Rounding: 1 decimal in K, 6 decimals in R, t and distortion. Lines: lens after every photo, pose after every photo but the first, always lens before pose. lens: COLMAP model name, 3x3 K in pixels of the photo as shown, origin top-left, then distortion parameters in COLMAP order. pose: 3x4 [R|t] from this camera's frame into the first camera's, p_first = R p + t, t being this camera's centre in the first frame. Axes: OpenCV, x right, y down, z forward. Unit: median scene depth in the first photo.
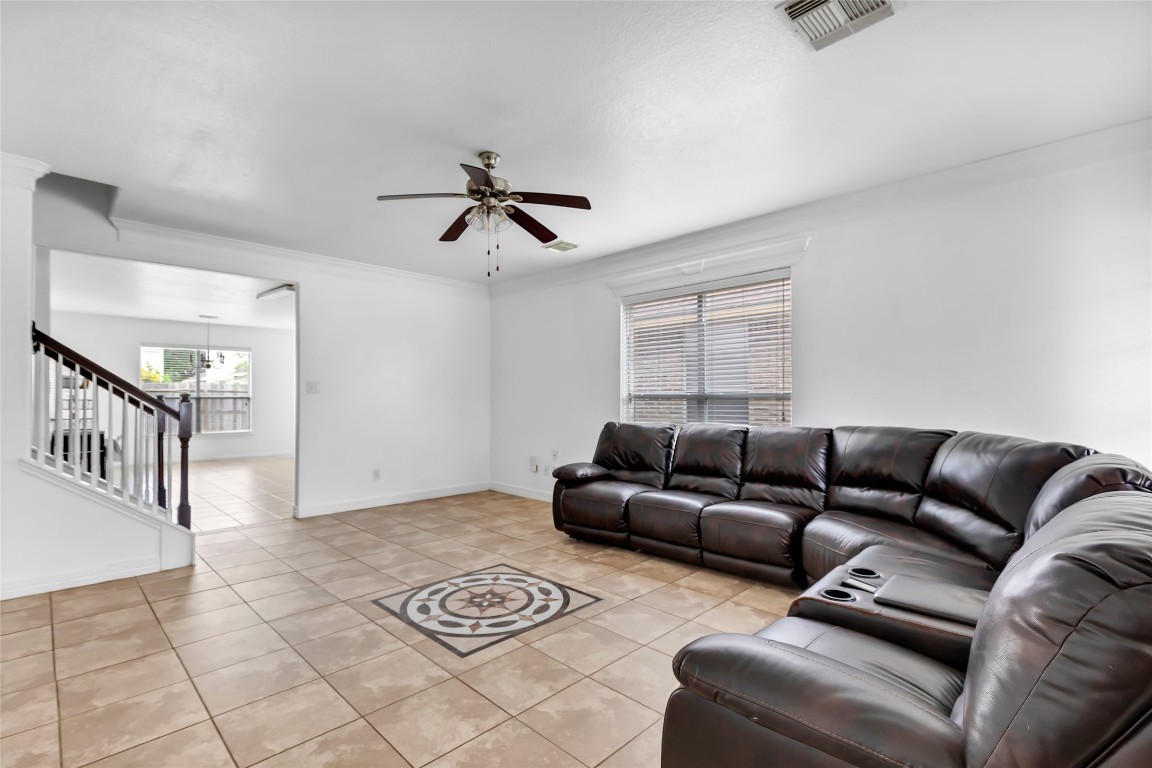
lens RADIAL K [[524.3, 0, 577.0], [0, 524.3, 393.0], [0, 0, 1]] dist [0.005680, -0.000562]
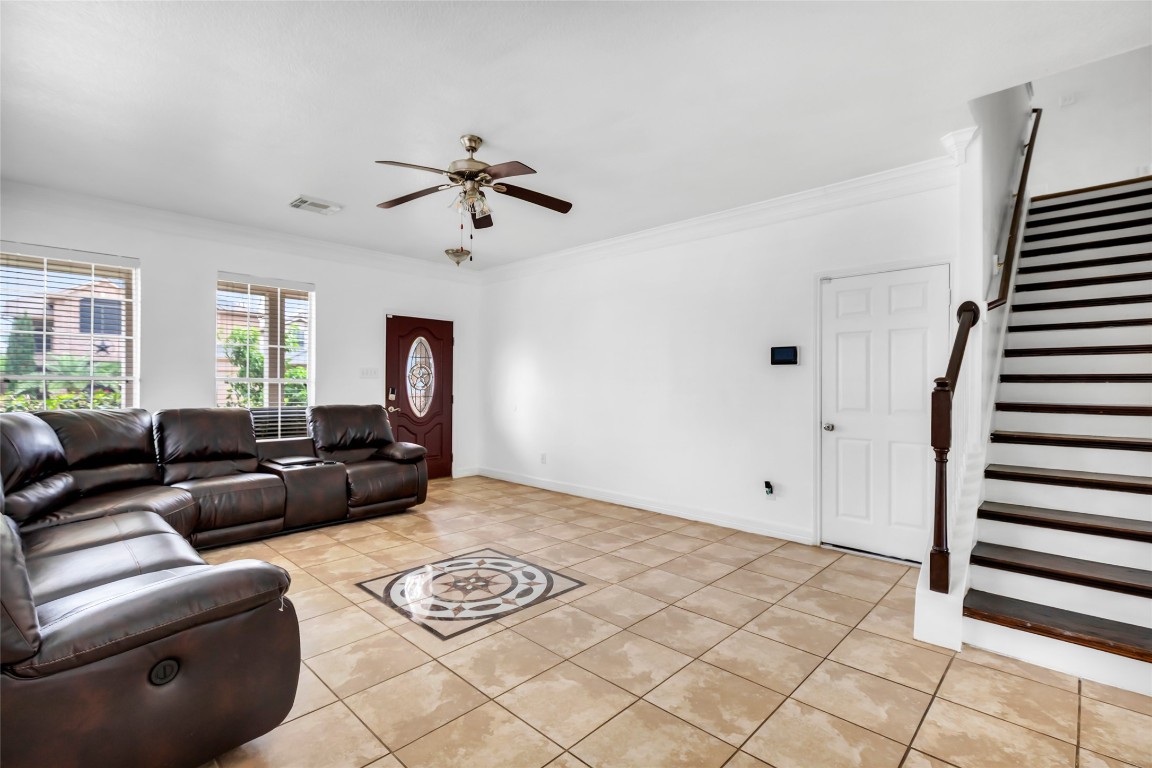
lens RADIAL K [[524.3, 0, 573.3], [0, 524.3, 382.1], [0, 0, 1]] dist [0.005680, -0.000562]
pose [[-0.999991, -0.000999, -0.004232, -0.345359], [-0.000933, 0.999879, -0.015540, 0.022856], [0.004247, -0.015536, -0.999870, 1.915776]]
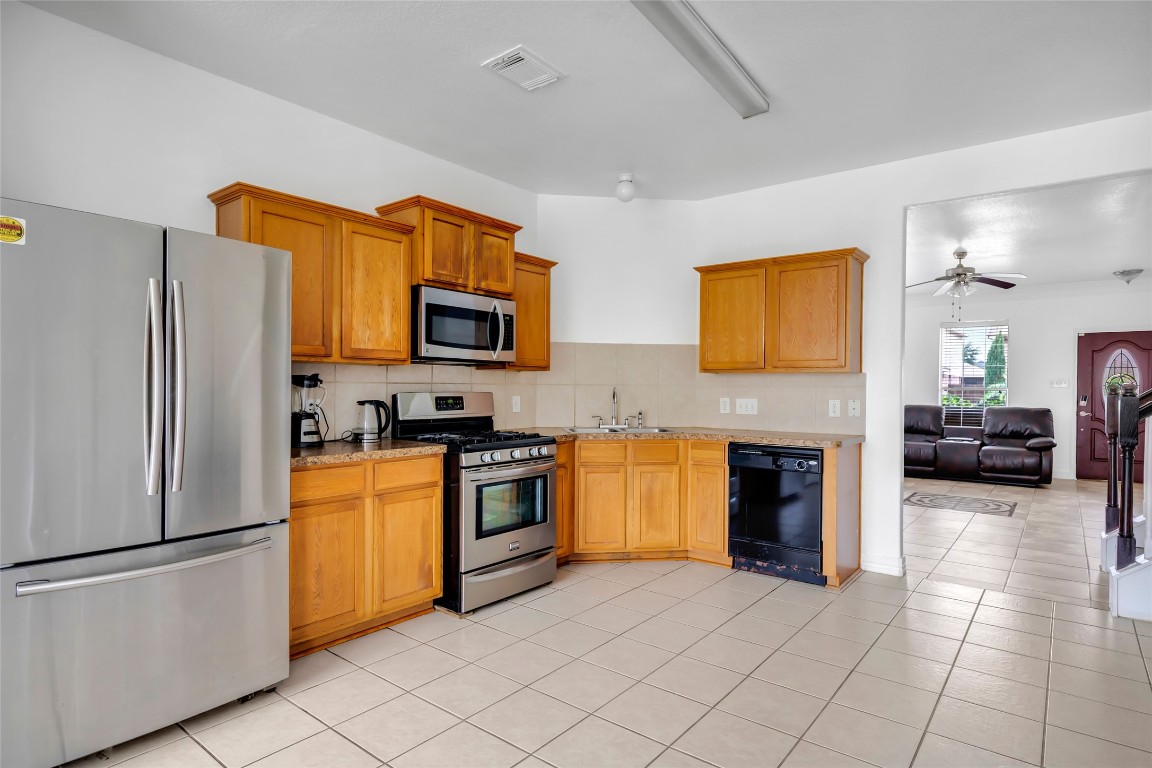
lens RADIAL K [[617.5, 0, 579.9], [0, 617.5, 389.6], [0, 0, 1]] dist [0.002478, 0.000676]
pose [[-0.110897, -0.000949, 0.993831, -2.033757], [-0.016997, 0.999855, -0.000942, 0.028381], [-0.993687, -0.016997, -0.110897, 2.412990]]
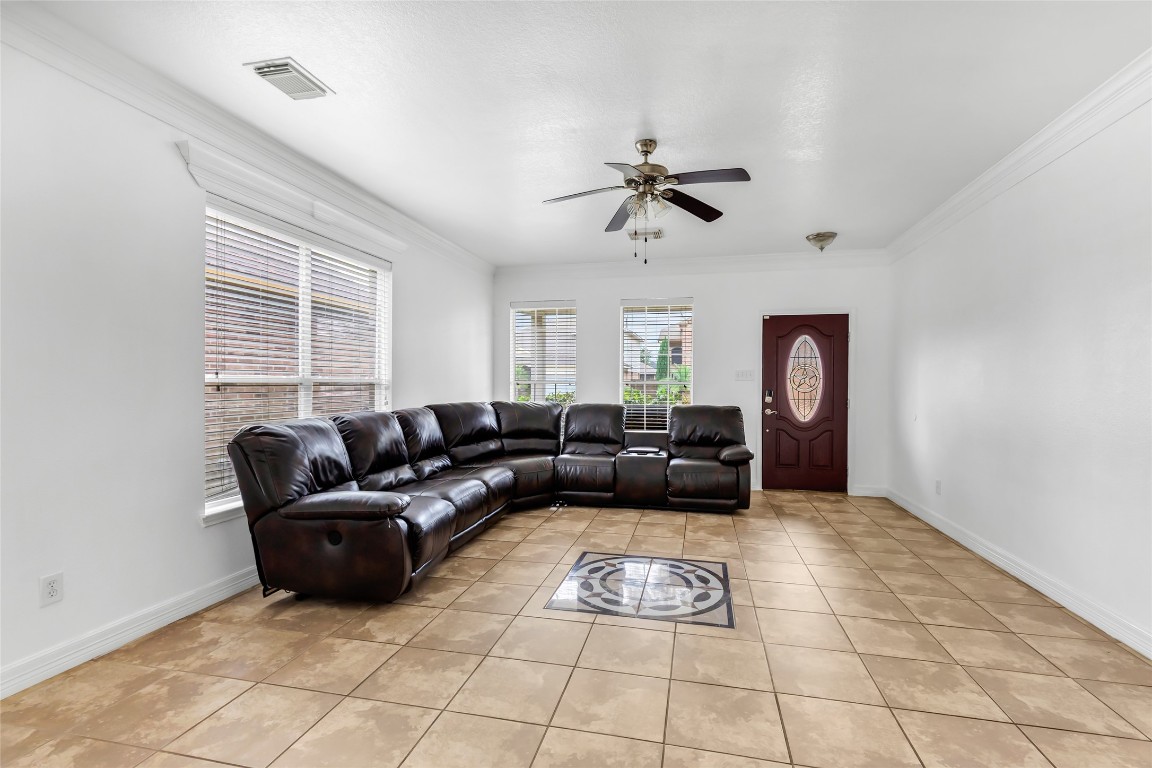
lens RADIAL K [[524.3, 0, 578.3], [0, 524.3, 385.1], [0, 0, 1]] dist [0.005680, -0.000562]
pose [[-0.521792, 0.001056, 0.853072, -0.924464], [-0.011237, 0.999904, -0.008111, 0.020611], [-0.852999, -0.013818, -0.521730, 1.568641]]
